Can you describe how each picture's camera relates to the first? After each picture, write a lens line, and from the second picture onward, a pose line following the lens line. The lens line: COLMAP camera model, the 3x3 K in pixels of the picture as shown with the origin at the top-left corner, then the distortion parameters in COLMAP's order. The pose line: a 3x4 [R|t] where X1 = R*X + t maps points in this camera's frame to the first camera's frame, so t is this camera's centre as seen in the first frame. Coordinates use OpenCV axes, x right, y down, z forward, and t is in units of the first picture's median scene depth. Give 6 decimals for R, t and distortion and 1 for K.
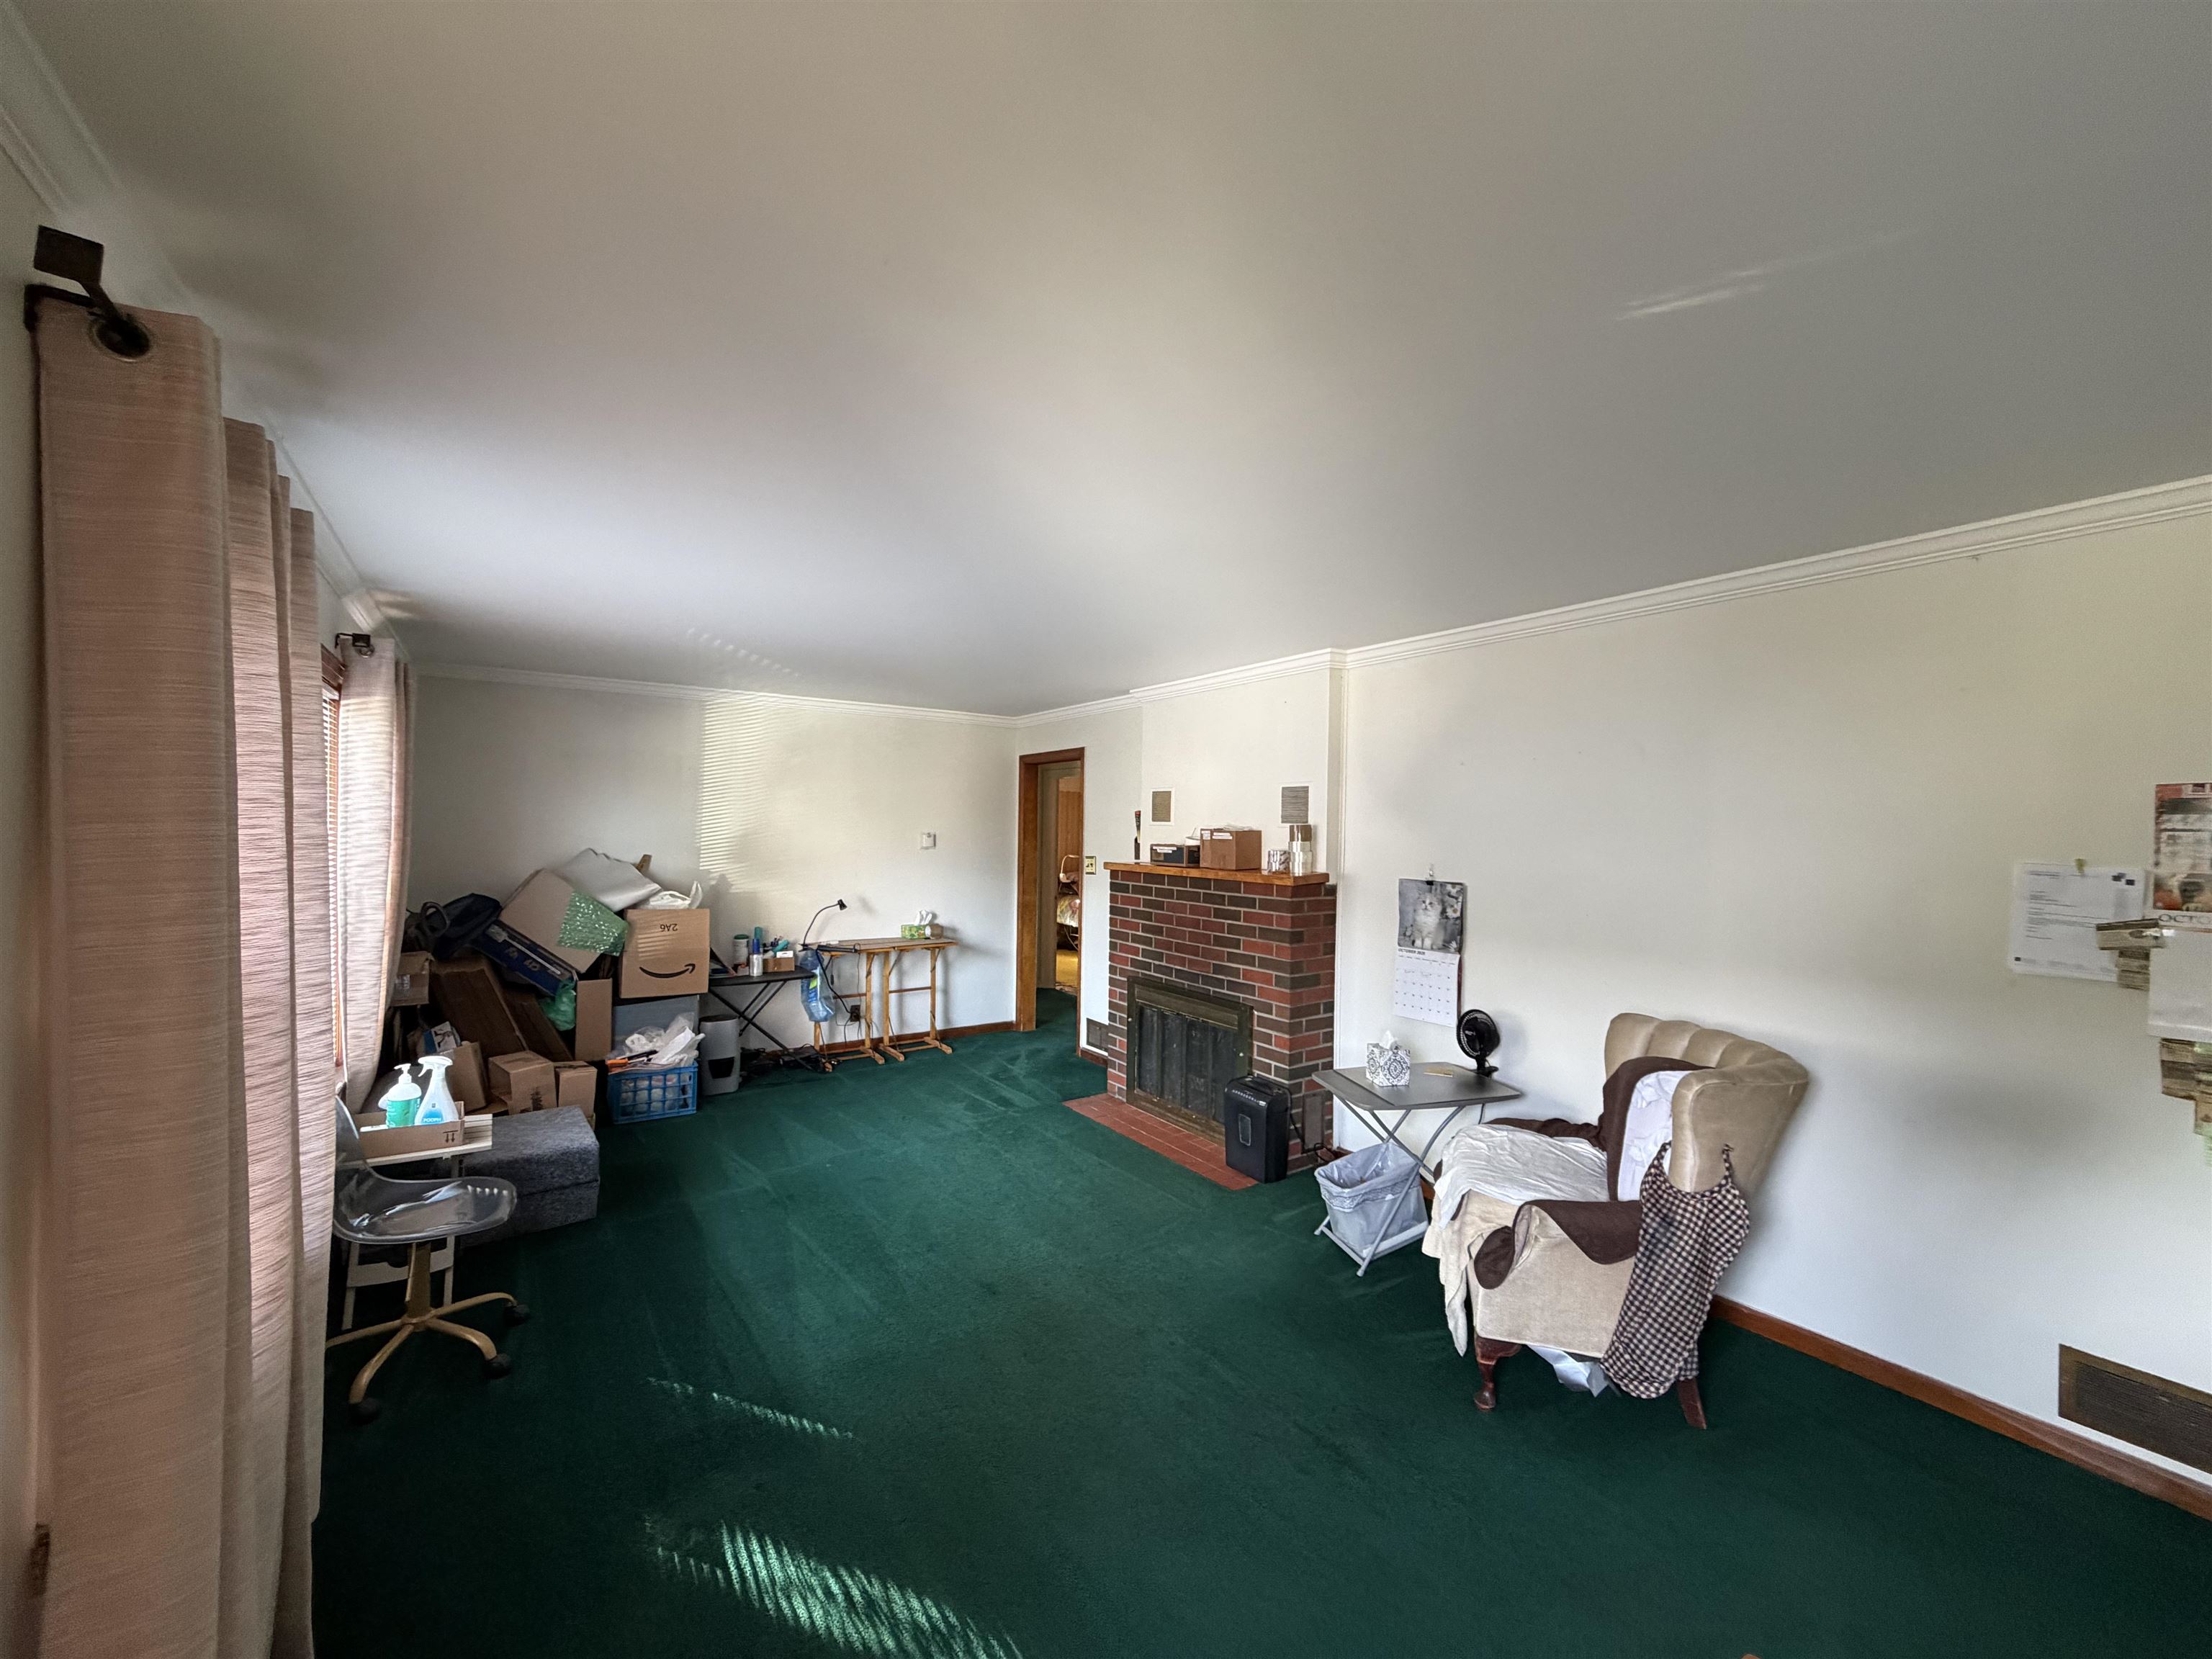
lens RADIAL K [[878.0, 0, 1095.6], [0, 878.0, 825.1], [0, 0, 1]] dist [-0.003849, 0.000667]
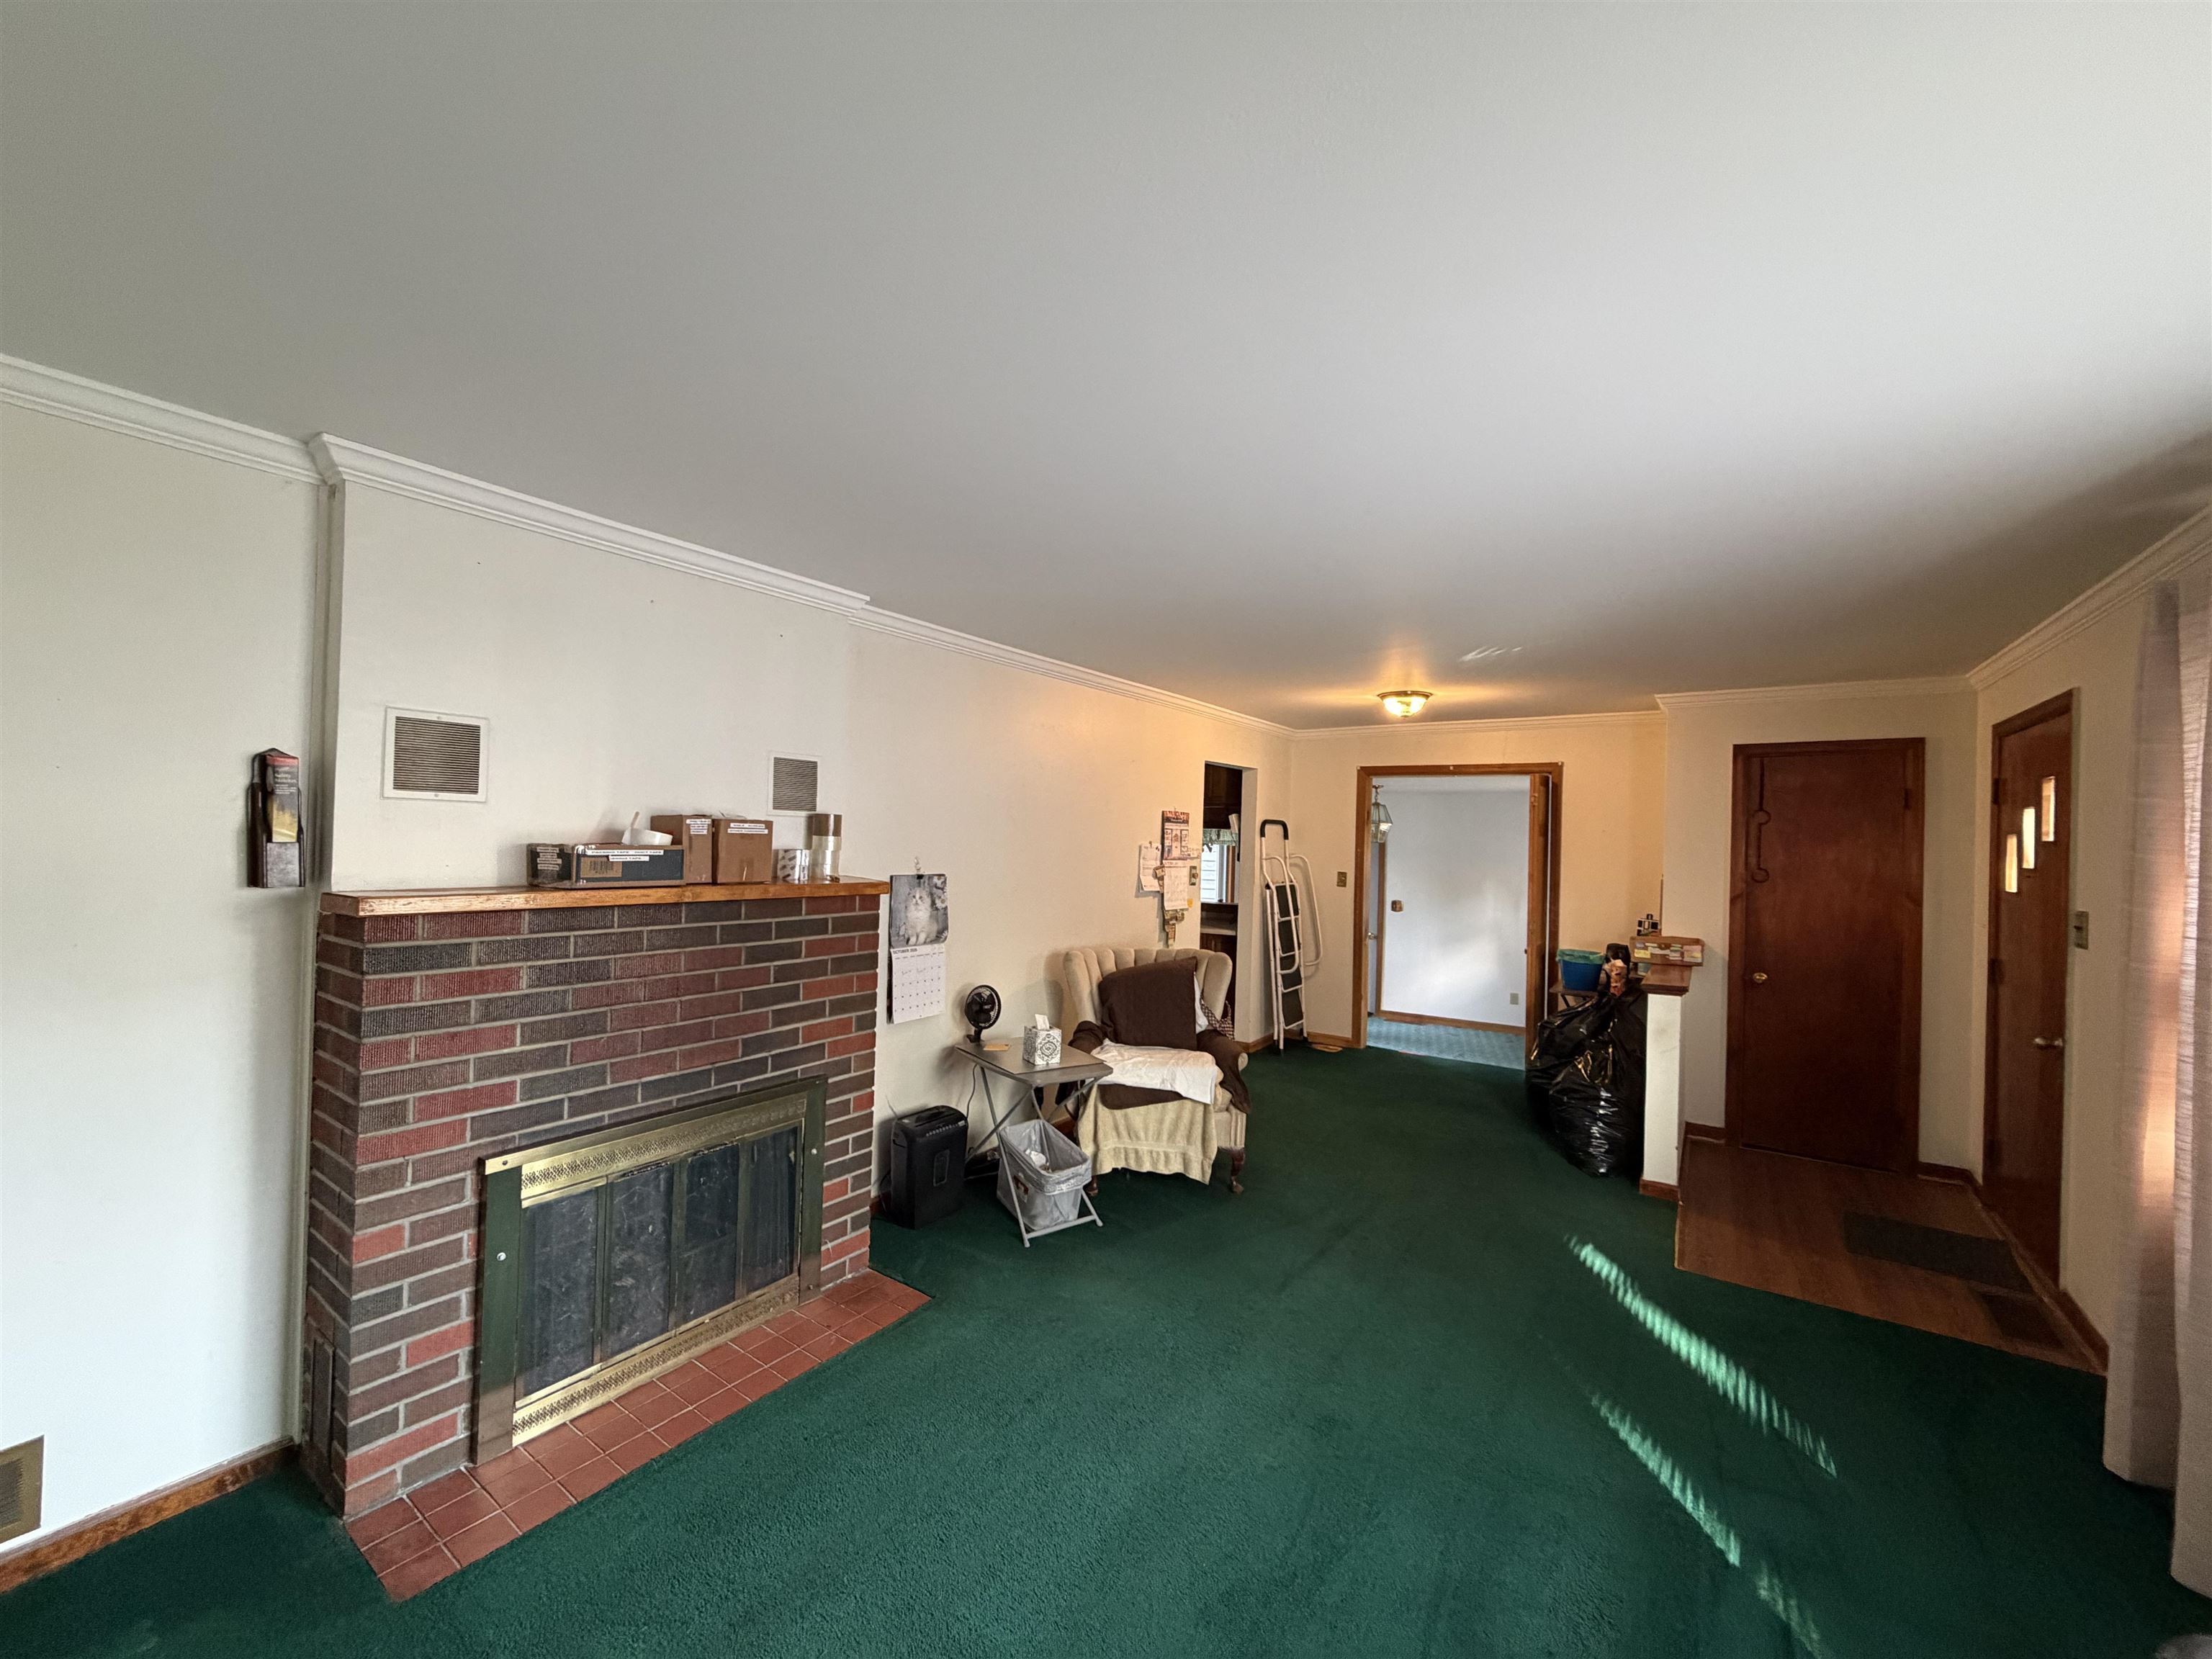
lens RADIAL K [[878.0, 0, 1104.5], [0, 878.0, 829.8], [0, 0, 1]] dist [-0.003849, 0.000667]
pose [[-0.360061, -0.012975, 0.932839, -0.476706], [-0.030285, 0.999539, 0.002213, 0.003802], [-0.932437, -0.027454, -0.360288, 0.910879]]
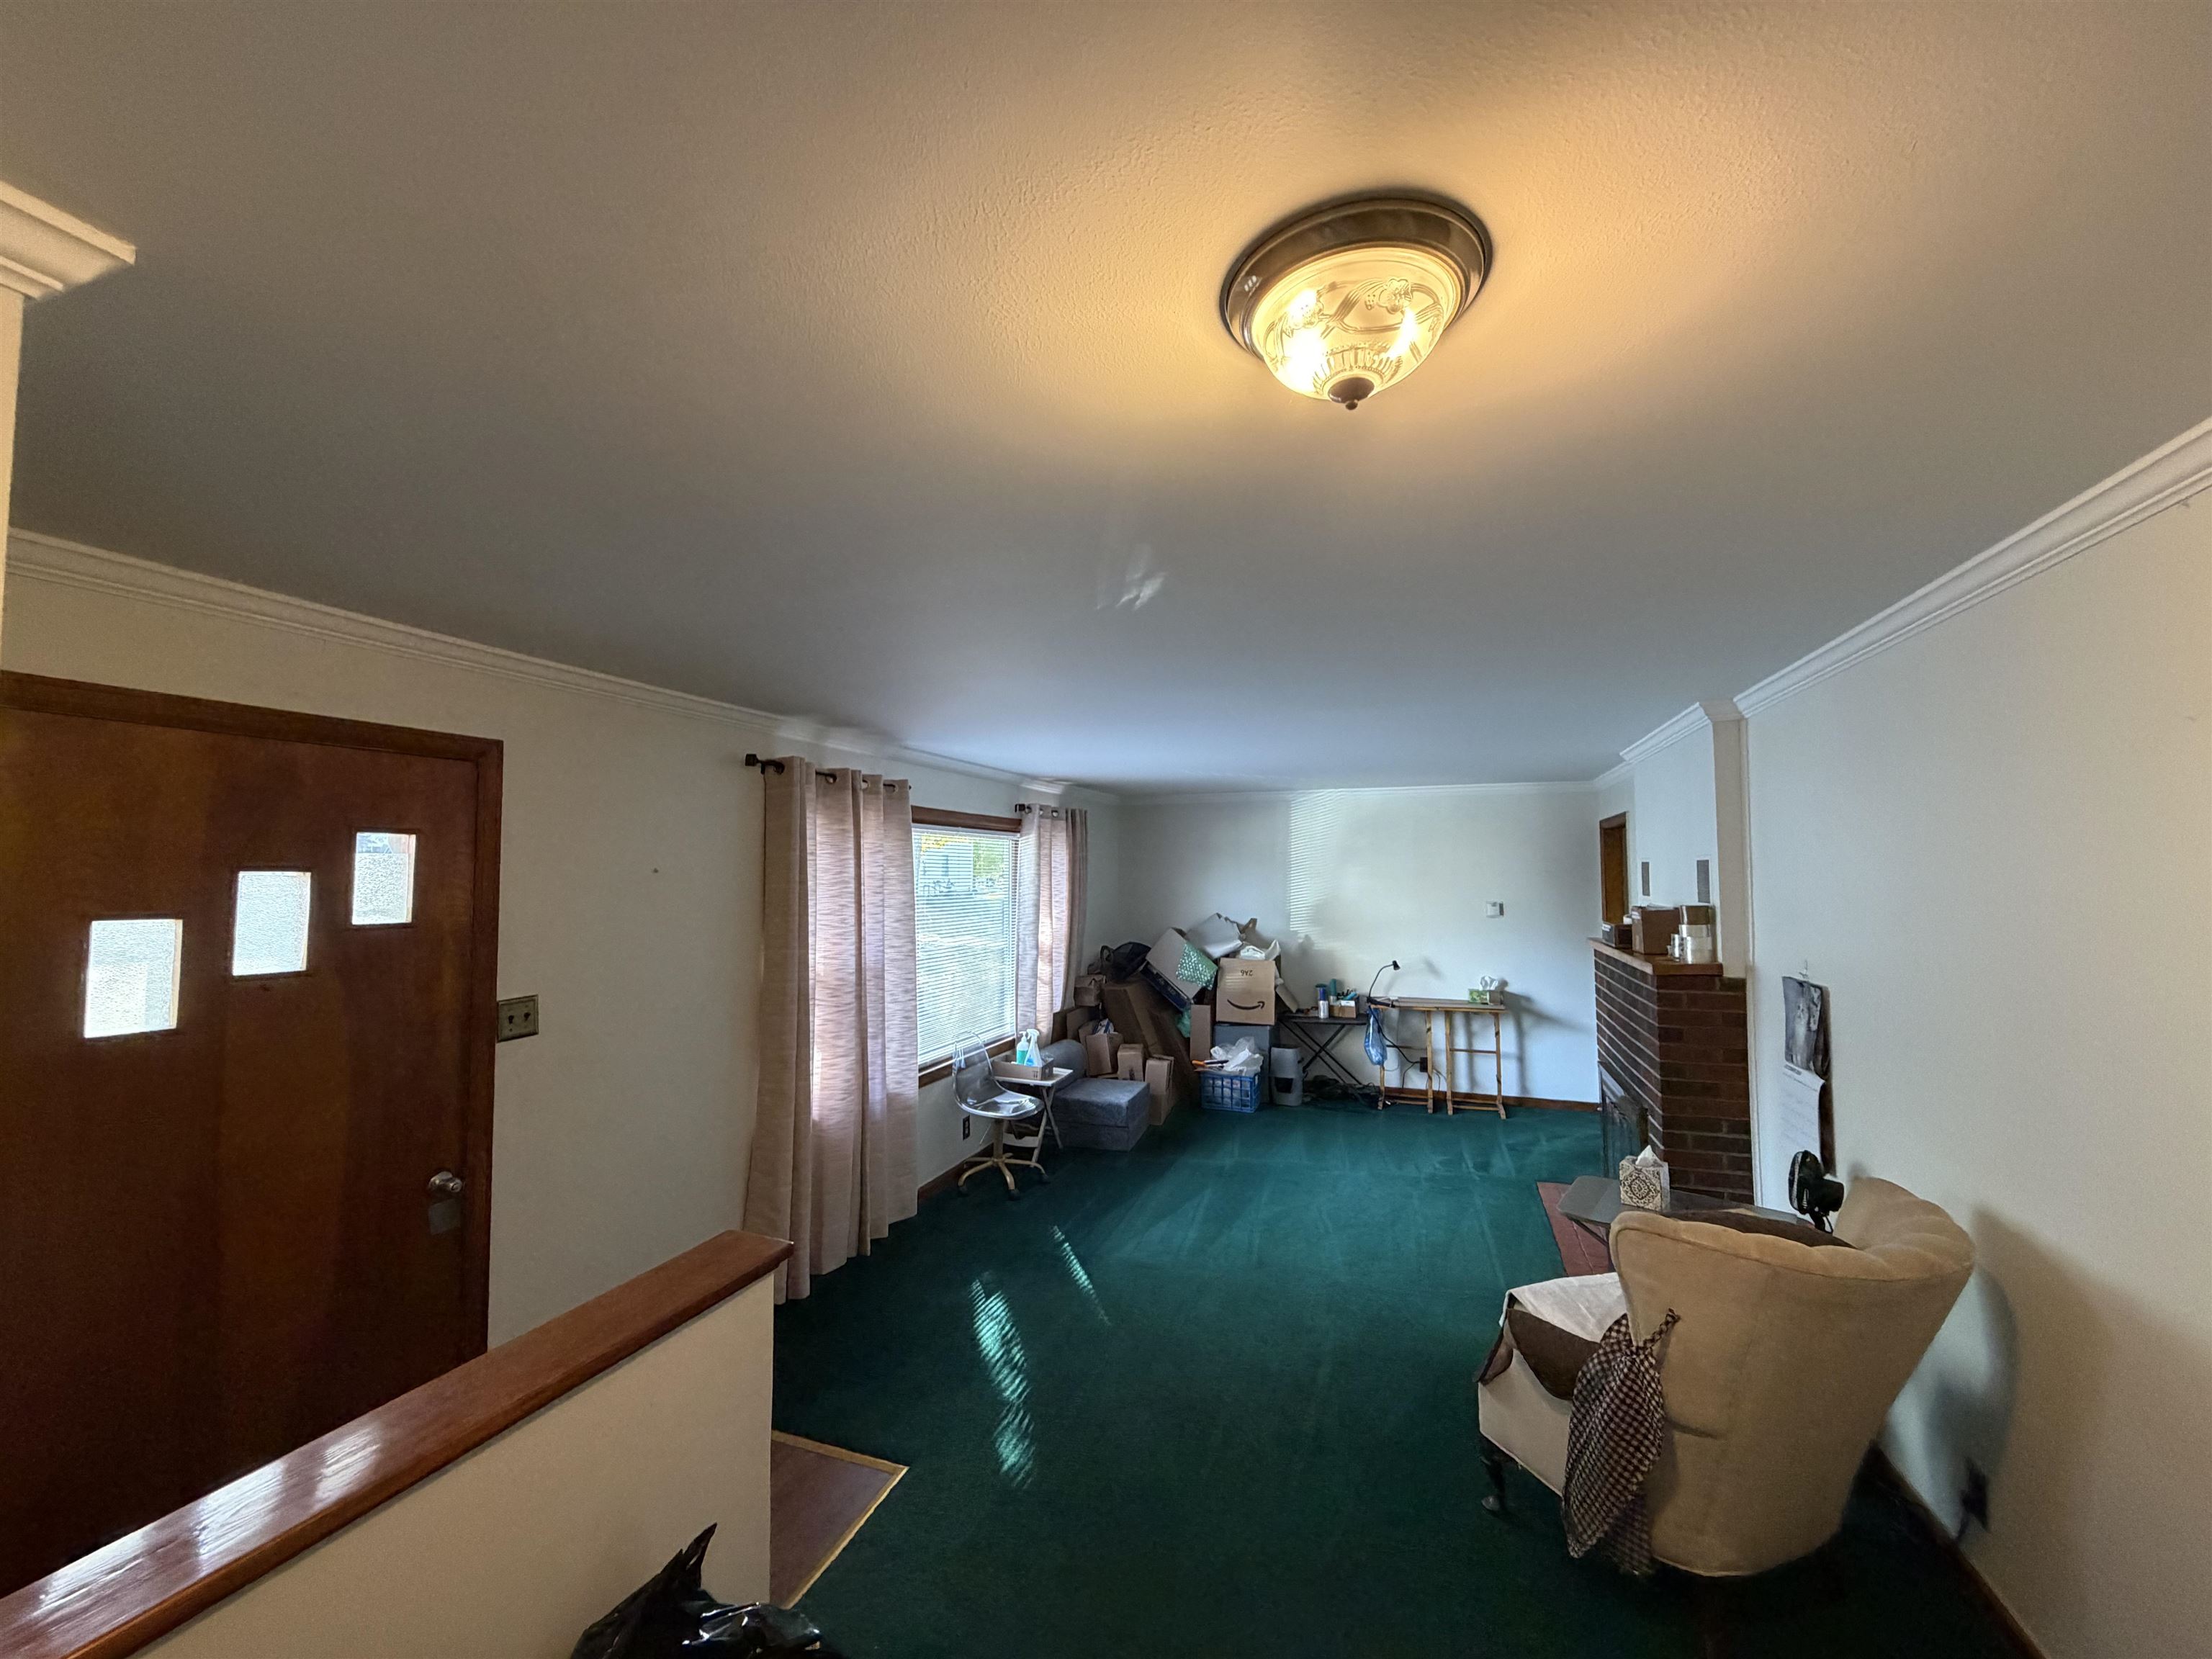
lens RADIAL K [[878.0, 0, 1104.9], [0, 878.0, 830.6], [0, 0, 1]] dist [-0.003849, 0.000667]
pose [[0.579180, -0.056941, -0.813208, 0.522145], [0.012645, 0.998065, -0.060878, -0.024403], [0.815101, 0.024976, 0.578780, 0.025017]]
